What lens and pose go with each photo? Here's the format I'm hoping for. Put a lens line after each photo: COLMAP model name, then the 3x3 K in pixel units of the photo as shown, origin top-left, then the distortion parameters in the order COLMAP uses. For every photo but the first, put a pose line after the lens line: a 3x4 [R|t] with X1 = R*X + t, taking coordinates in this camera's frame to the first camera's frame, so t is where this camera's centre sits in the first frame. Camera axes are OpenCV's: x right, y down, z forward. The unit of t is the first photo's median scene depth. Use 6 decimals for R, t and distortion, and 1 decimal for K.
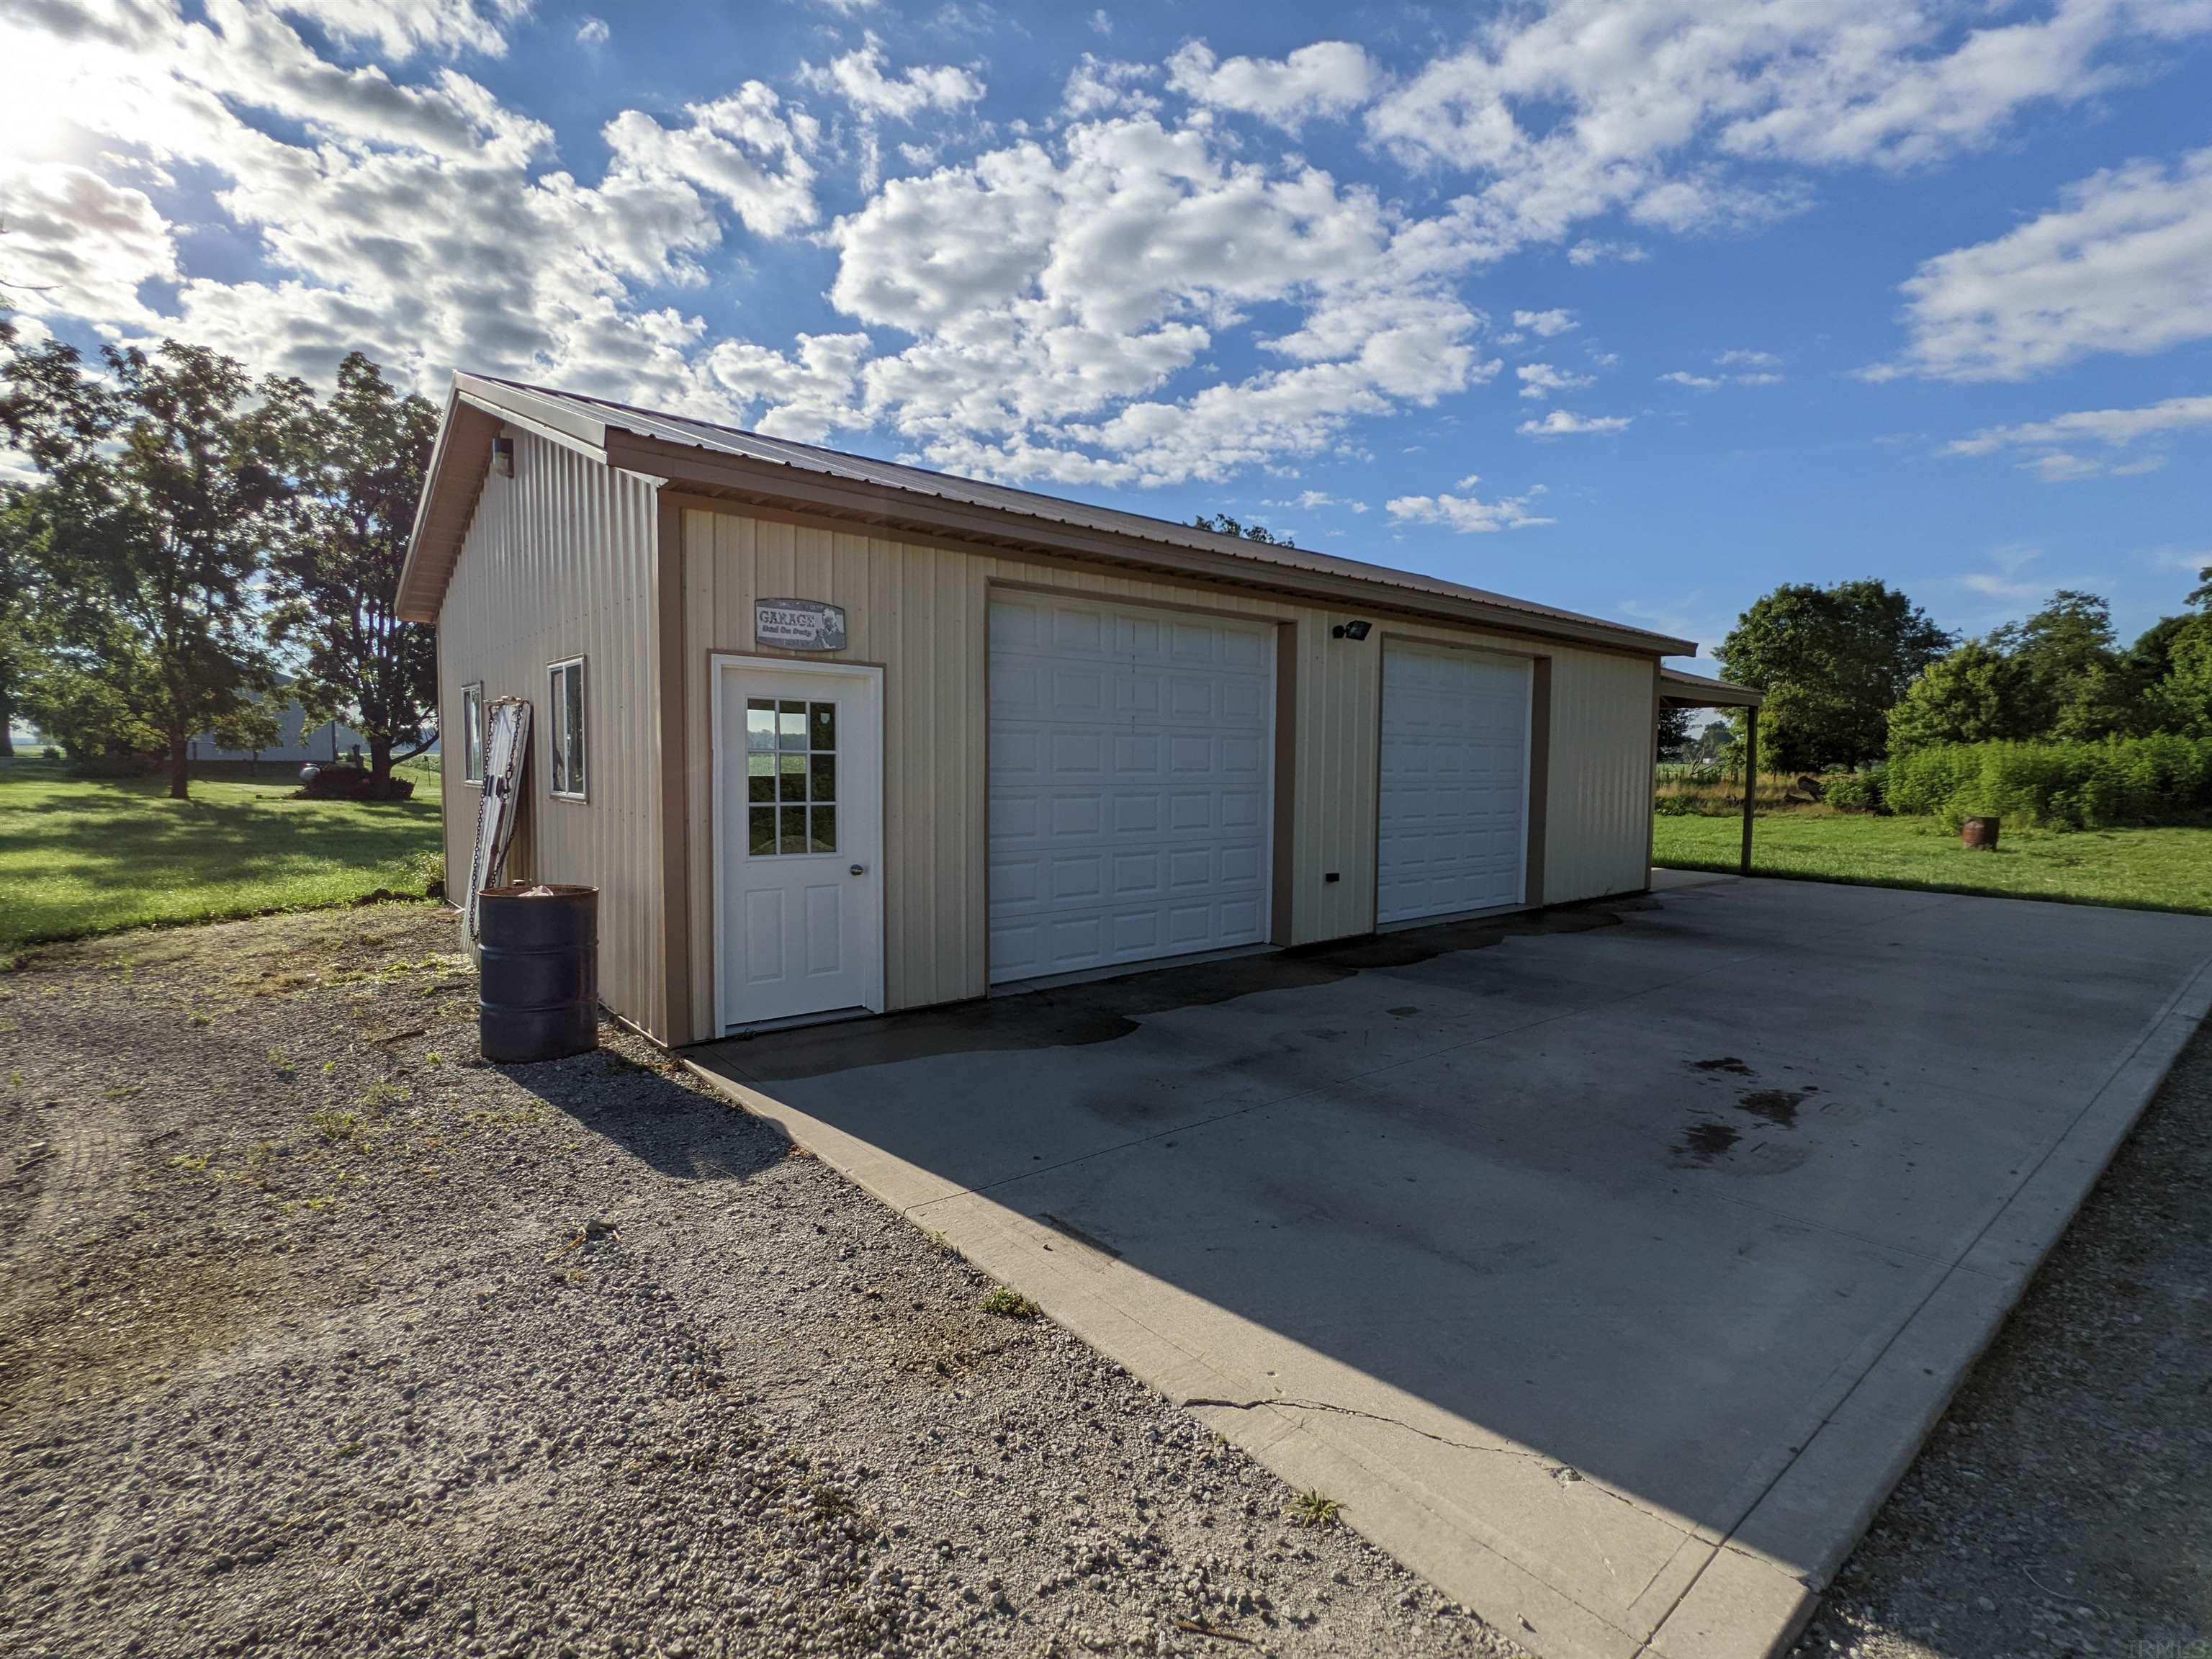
lens RADIAL K [[1049.0, 0, 1100.3], [0, 1049.0, 822.9], [0, 0, 1]] dist [0.000374, 0.000845]
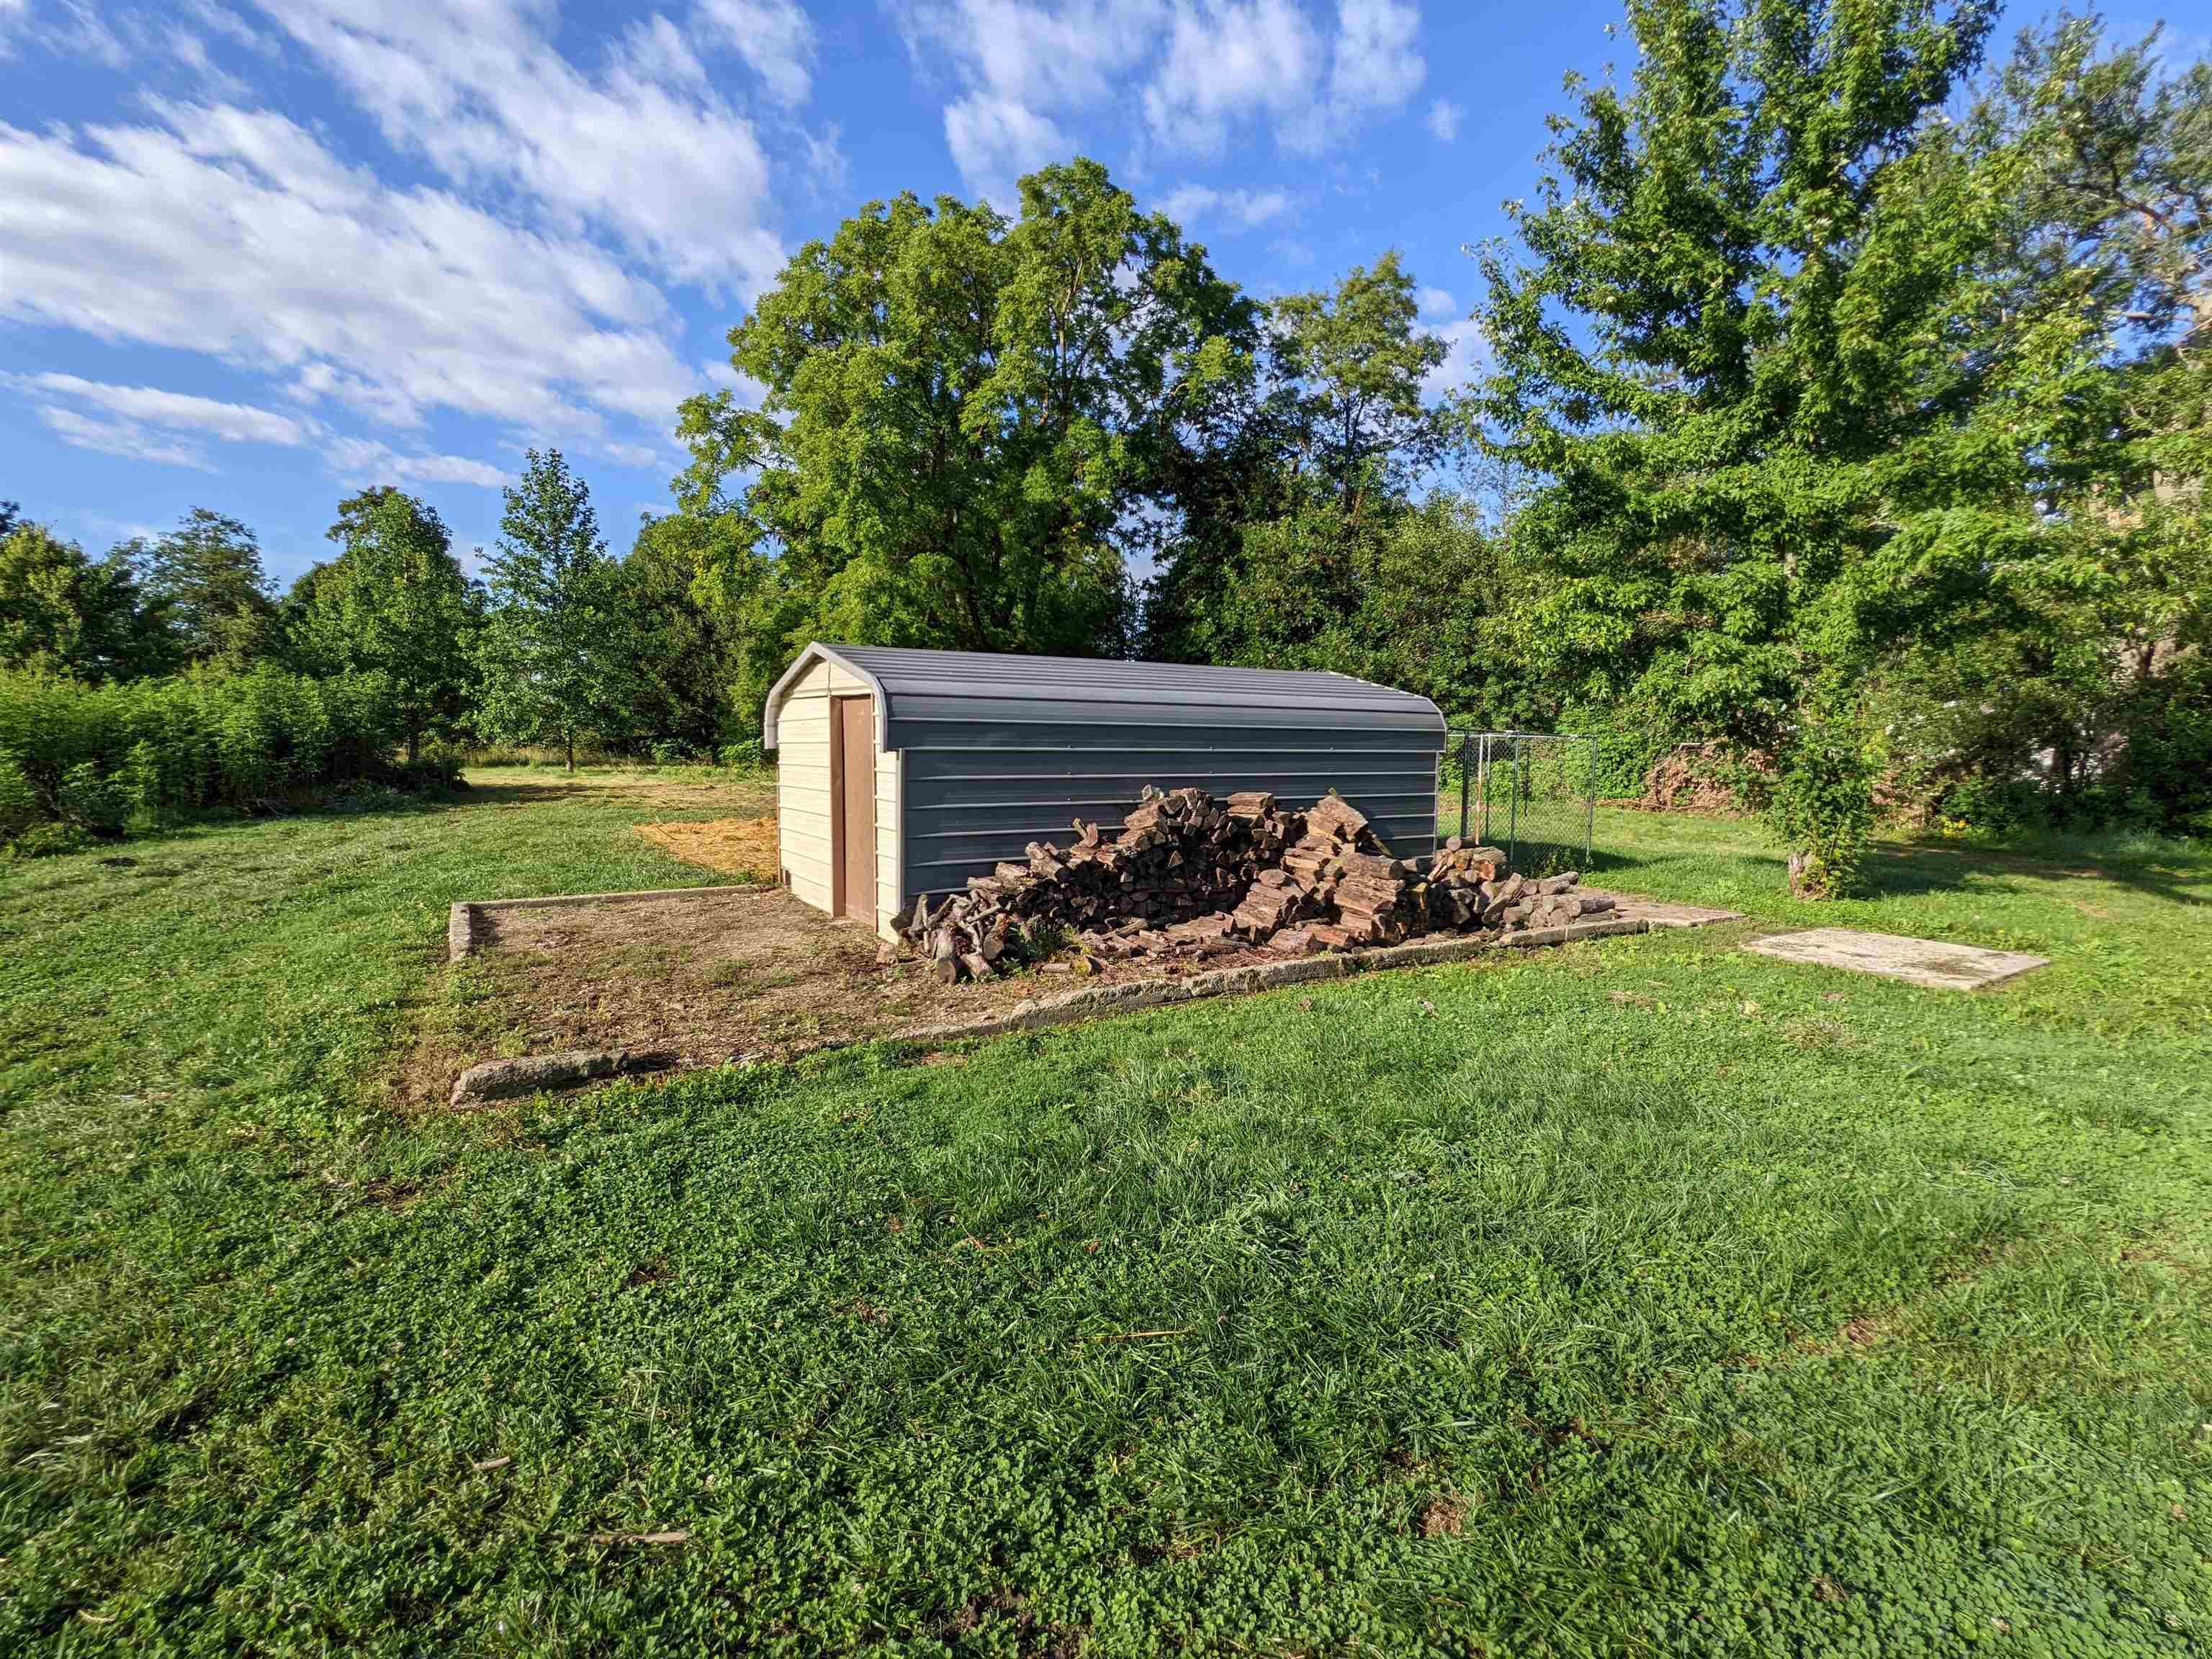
lens RADIAL K [[1049.0, 0, 1093.7], [0, 1049.0, 830.0], [0, 0, 1]] dist [0.000374, 0.000845]
pose [[0.173385, -0.086934, 0.981010, 0.237572], [0.051536, 0.995533, 0.079112, -0.006034], [-0.983505, 0.036841, 0.177090, 0.205150]]
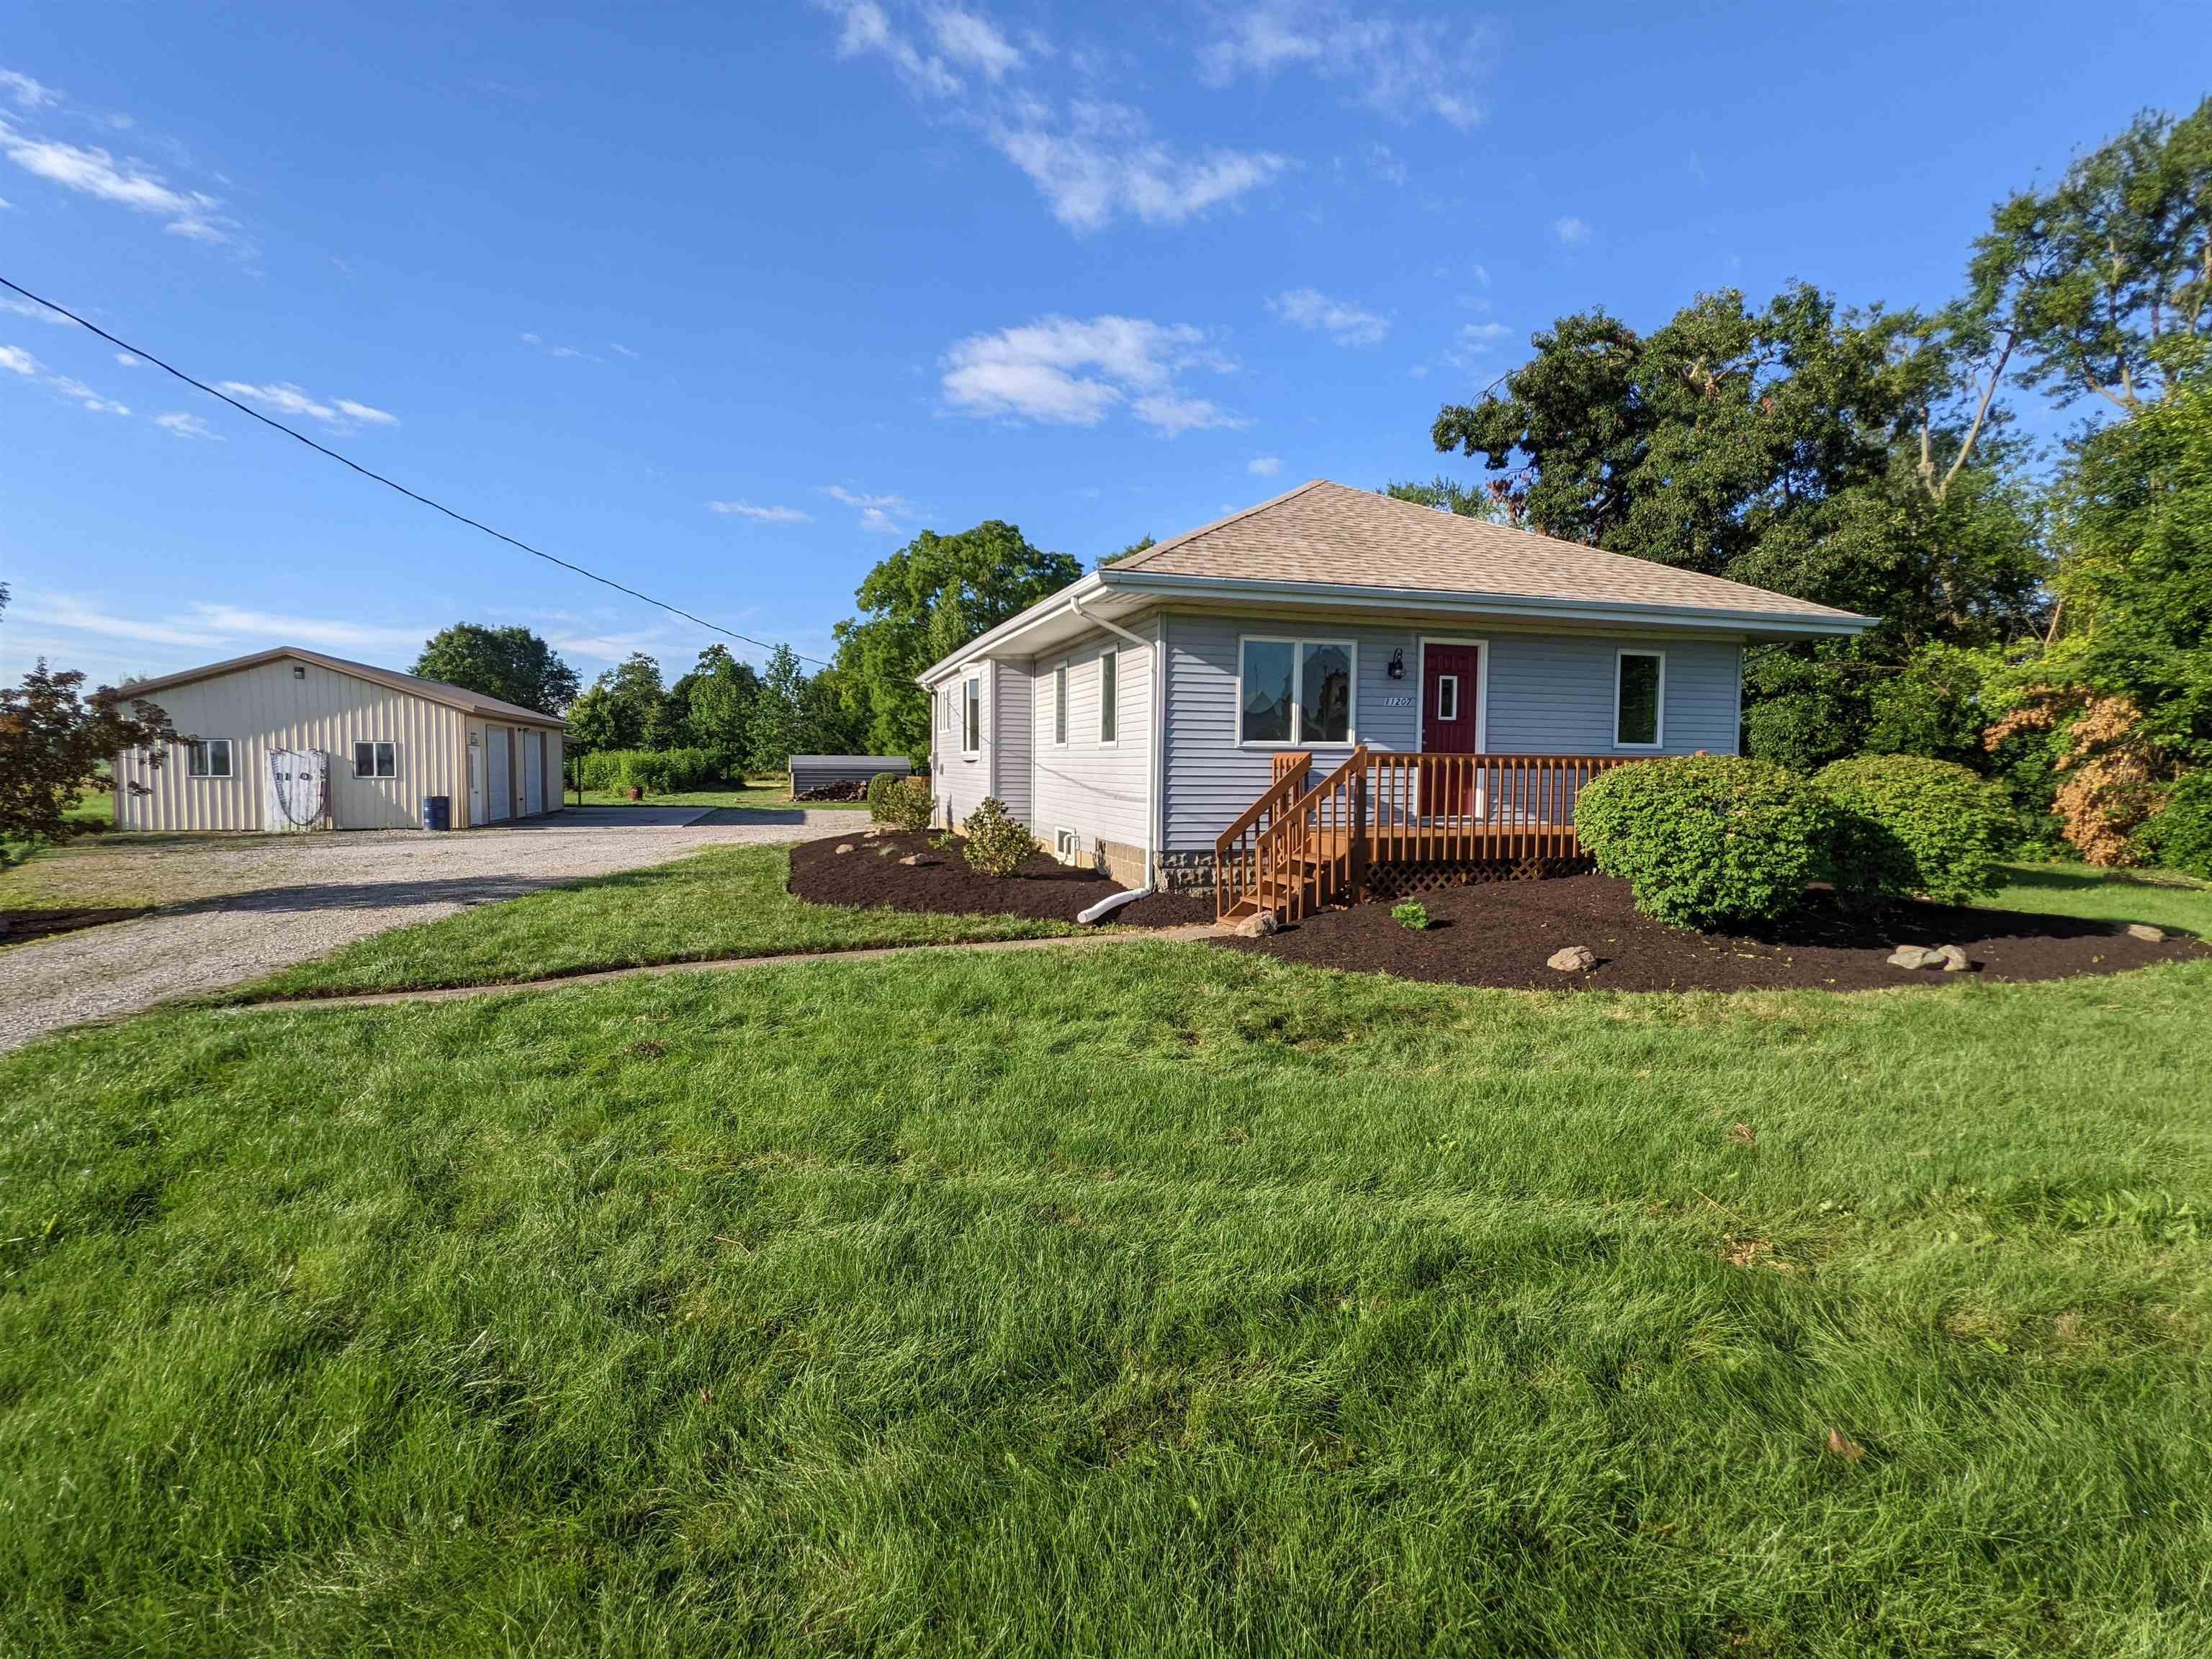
lens RADIAL K [[1049.0, 0, 1112.8], [0, 1049.0, 826.6], [0, 0, 1]] dist [0.000374, 0.000845]
pose [[0.386625, -0.060808, 0.920230, -0.298210], [0.052044, 0.997672, 0.044060, 0.011707], [-0.920767, 0.030858, 0.388890, -0.290910]]
